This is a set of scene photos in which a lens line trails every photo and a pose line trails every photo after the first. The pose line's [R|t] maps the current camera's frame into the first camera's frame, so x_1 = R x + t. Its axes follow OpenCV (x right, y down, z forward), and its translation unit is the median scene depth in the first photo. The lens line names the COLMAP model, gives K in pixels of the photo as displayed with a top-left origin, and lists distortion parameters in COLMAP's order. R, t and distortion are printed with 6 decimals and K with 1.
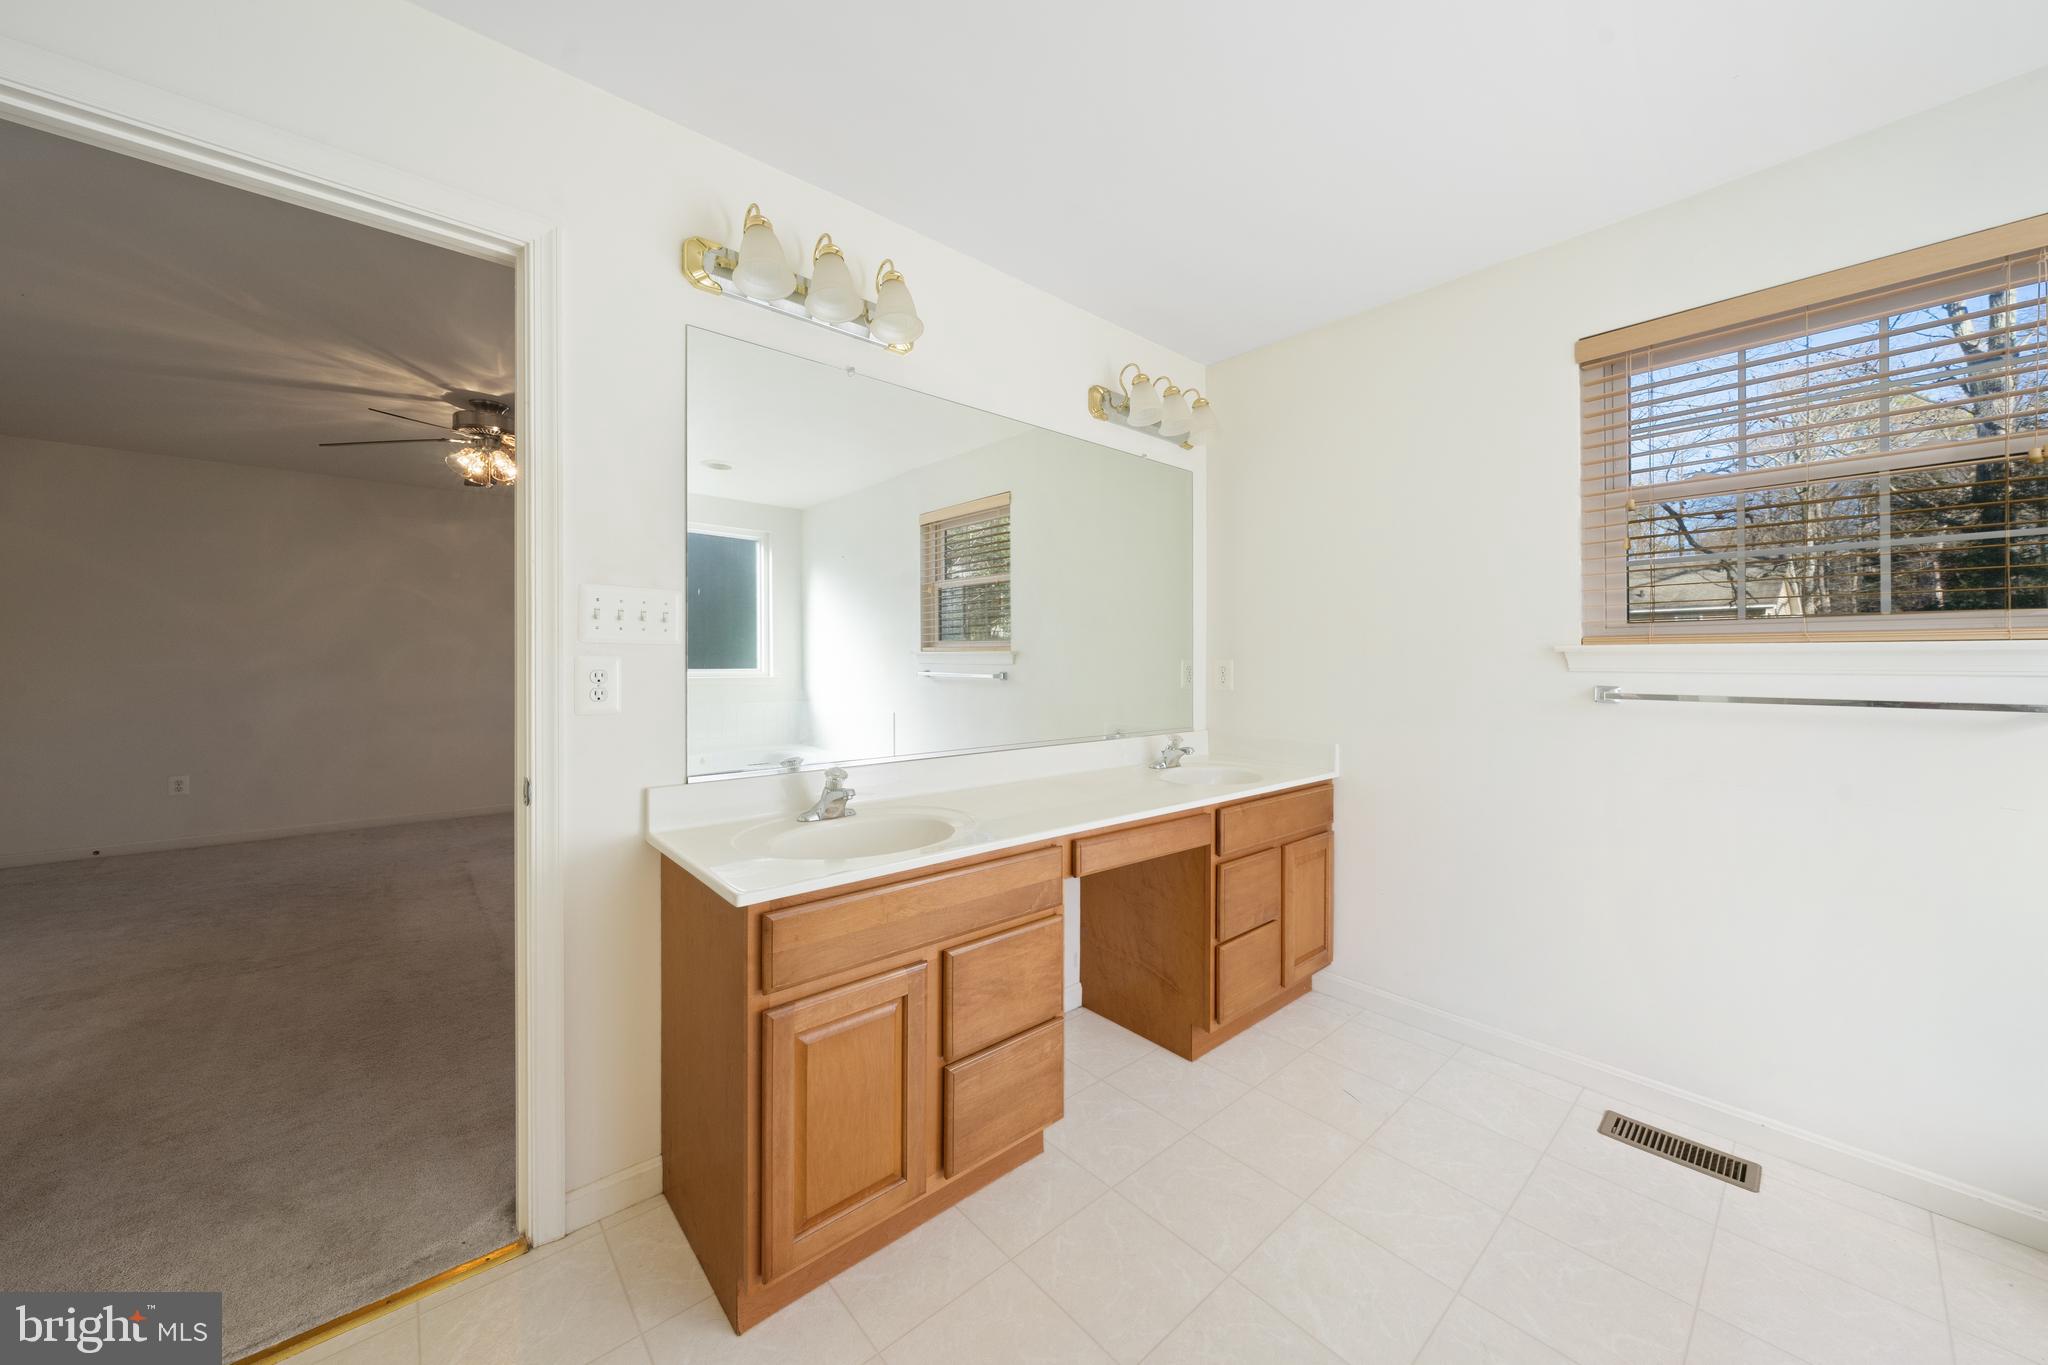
lens RADIAL K [[743.1, 0, 1024.0], [0, 743.1, 682.5], [0, 0, 1]] dist [-0.000301, -0.000054]
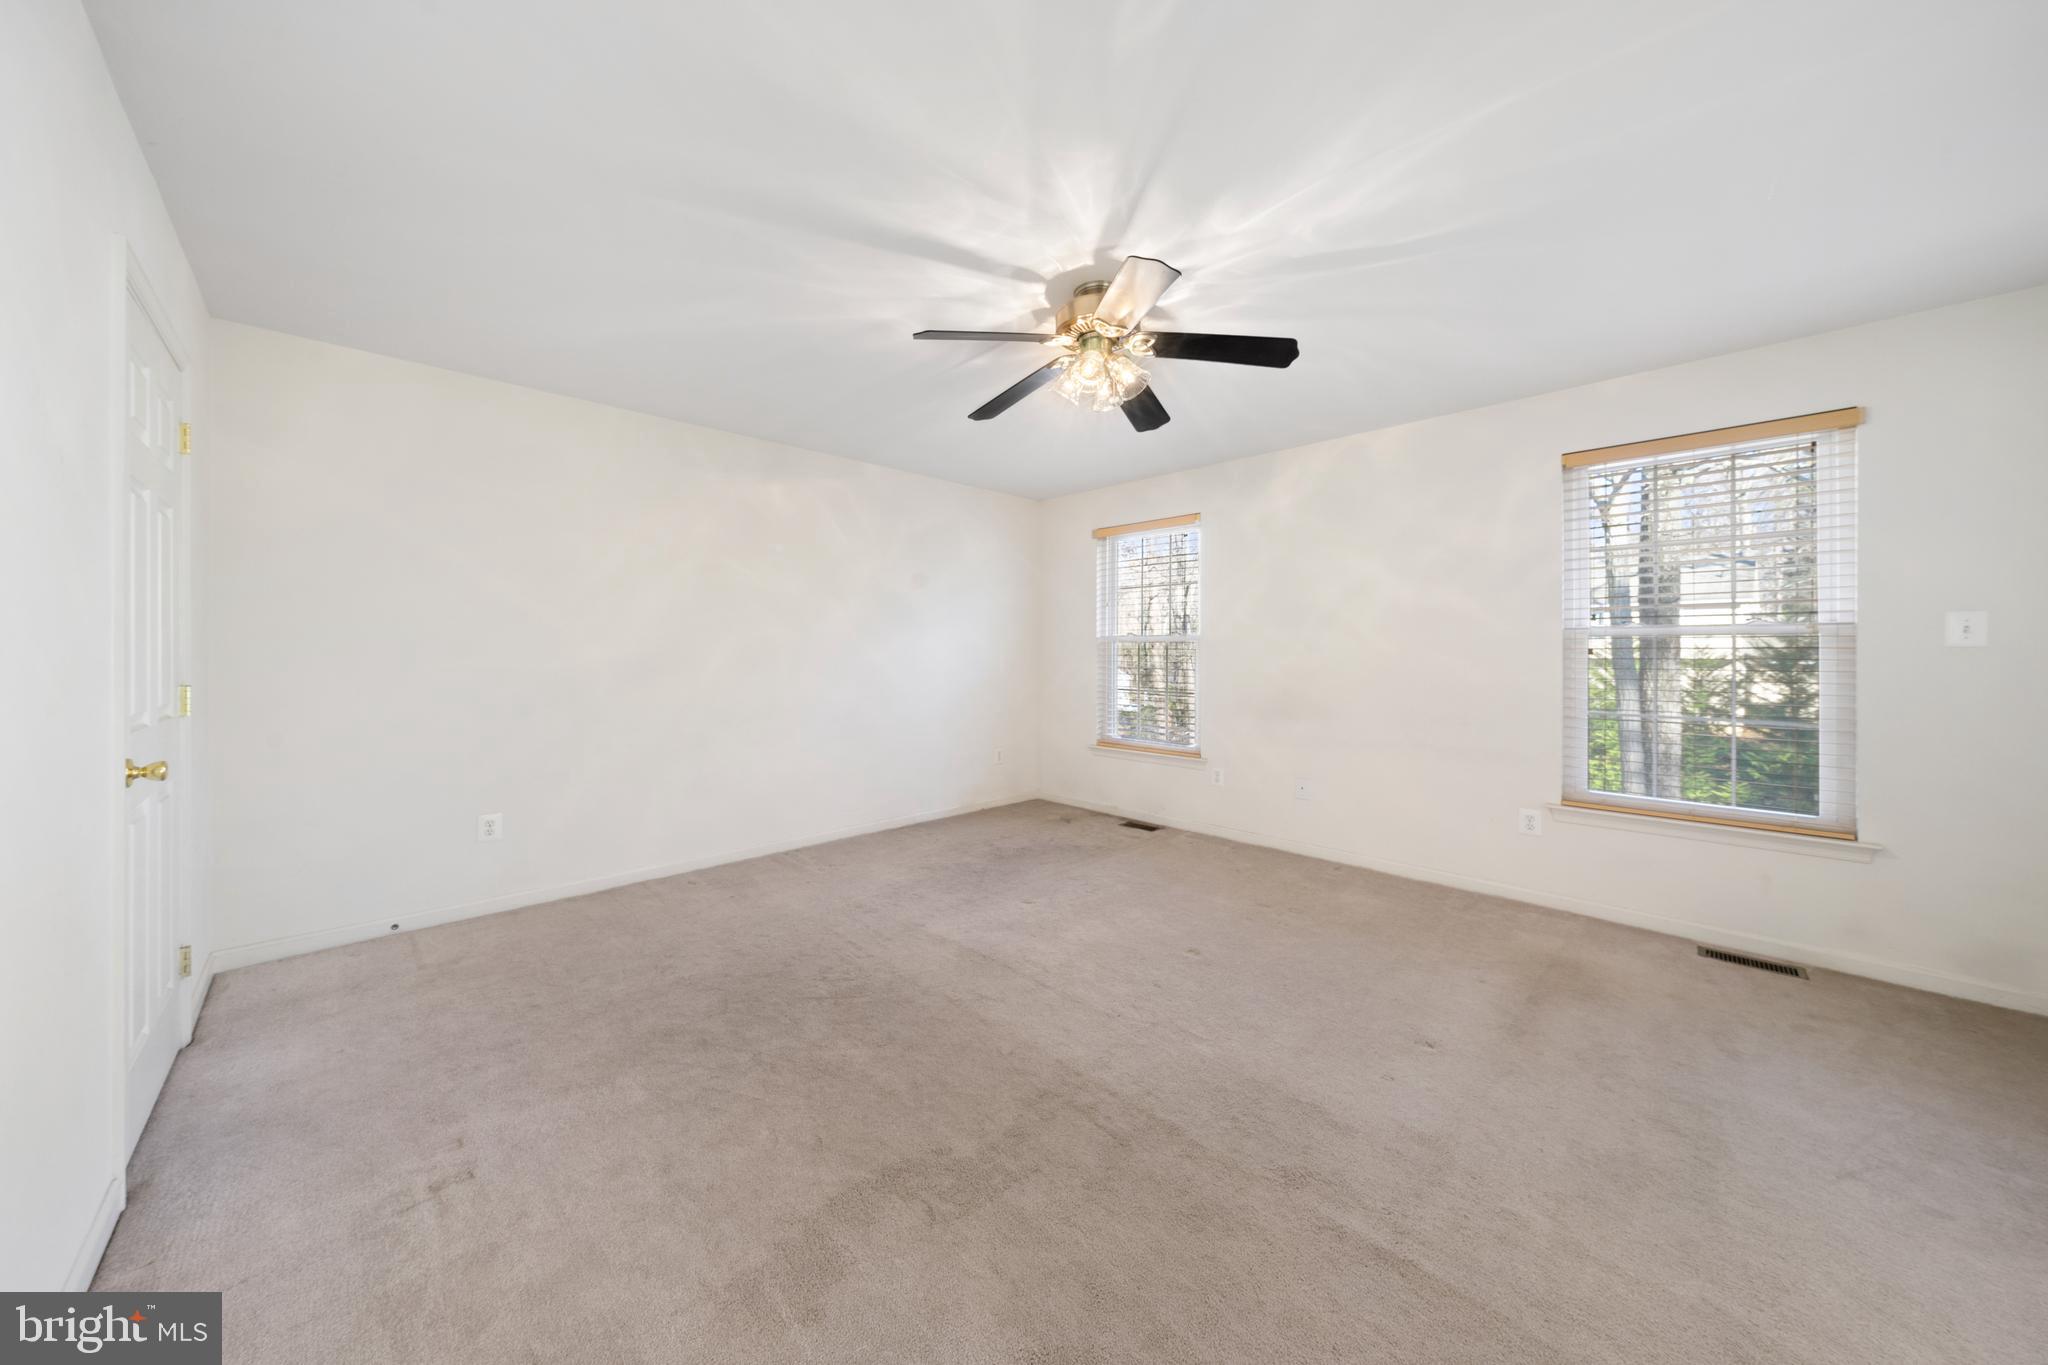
lens RADIAL K [[704.3, 0, 1020.9], [0, 704.3, 665.1], [0, 0, 1]] dist [-0.002840, -0.000204]
pose [[0.997692, -0.007399, 0.067494, -0.851079], [0.007743, 0.999958, -0.004838, -0.018417], [-0.067456, 0.005350, 0.997708, 0.347580]]
